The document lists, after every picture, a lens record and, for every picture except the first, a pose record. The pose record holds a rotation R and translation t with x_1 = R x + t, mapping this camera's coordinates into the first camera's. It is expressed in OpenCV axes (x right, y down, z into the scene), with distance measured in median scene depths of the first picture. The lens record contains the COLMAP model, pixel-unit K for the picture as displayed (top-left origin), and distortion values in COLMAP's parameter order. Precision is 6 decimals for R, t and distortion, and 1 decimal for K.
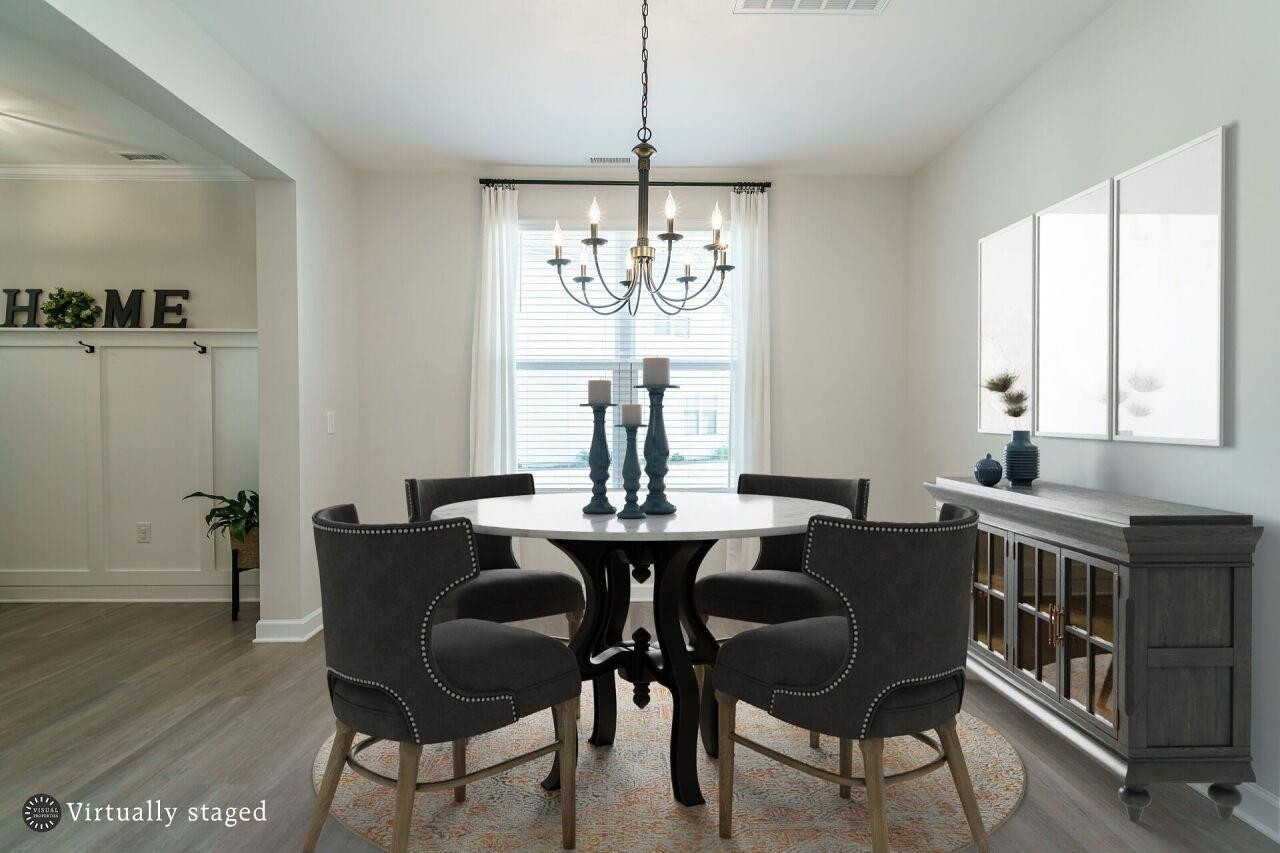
lens RADIAL K [[628.9, 0, 643.3], [0, 628.9, 425.2], [0, 0, 1]] dist [0.004148, 0.000939]
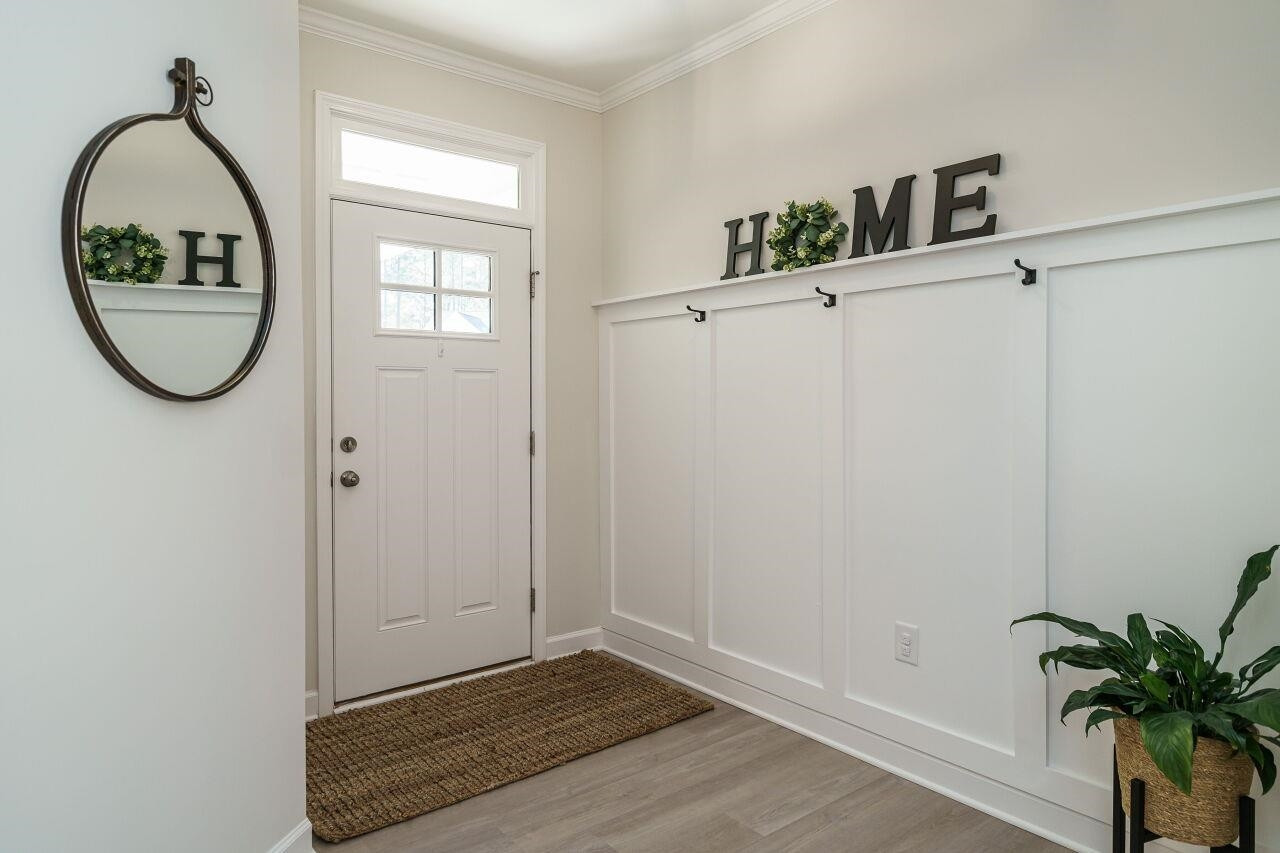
lens RADIAL K [[628.9, 0, 643.3], [0, 628.9, 425.2], [0, 0, 1]] dist [0.004148, 0.000939]
pose [[0.604929, 0.037619, -0.795390, -0.519875], [-0.008574, 0.999133, 0.040734, -0.029442], [0.796233, -0.017822, 0.604727, 0.518419]]
